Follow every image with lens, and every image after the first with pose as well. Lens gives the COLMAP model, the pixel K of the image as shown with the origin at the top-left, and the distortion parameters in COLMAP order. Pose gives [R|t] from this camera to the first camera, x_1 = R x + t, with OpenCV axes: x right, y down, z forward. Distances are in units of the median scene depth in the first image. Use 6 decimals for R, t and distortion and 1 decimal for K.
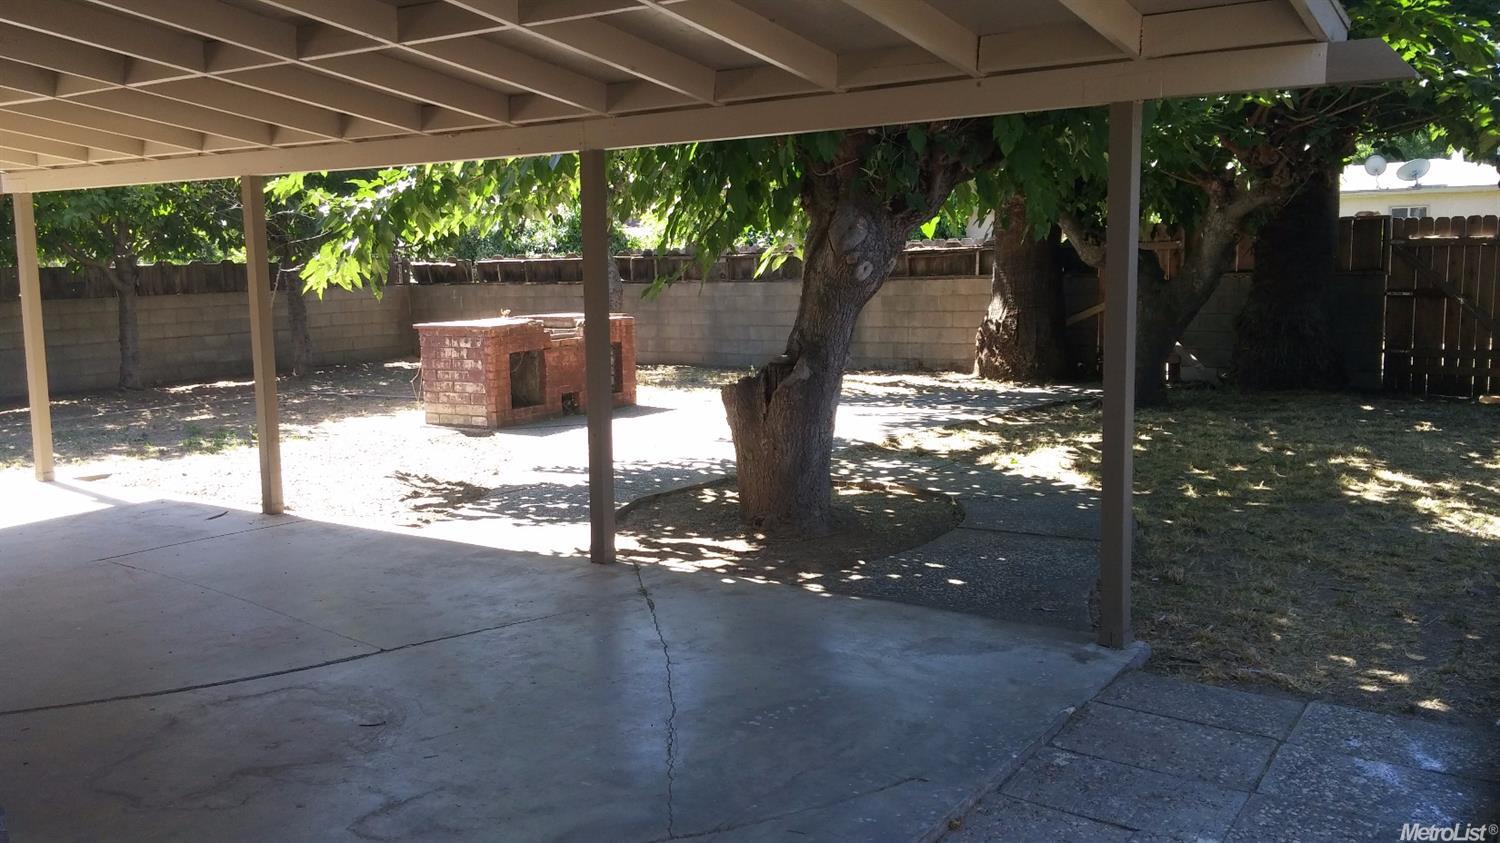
lens RADIAL K [[1277.3, 0, 750.0], [0, 1277.3, 421.5], [0, 0, 1]] dist [0.095647, -0.125381]
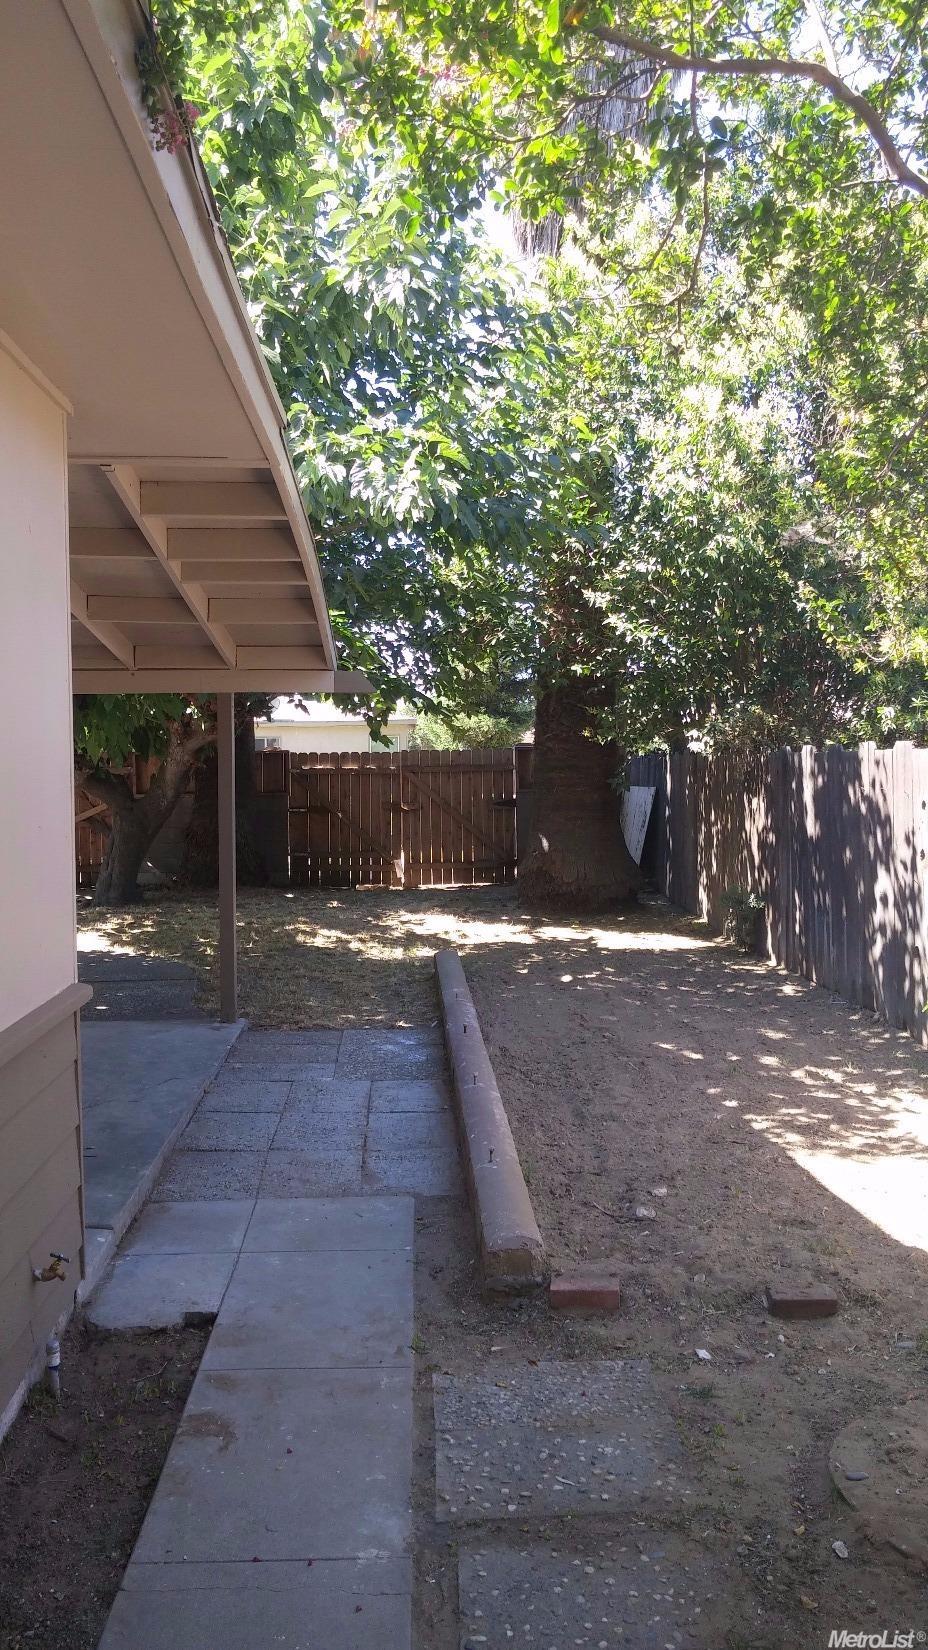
lens RADIAL K [[1405.0, 0, 464.0], [0, 1405.0, 825.0], [0, 0, 1]] dist [0.095647, -0.125381]
pose [[0.809799, -0.015156, 0.586512, -0.237764], [0.070728, 0.994898, -0.071945, 0.036607], [-0.582429, 0.099744, 0.806739, -0.288069]]
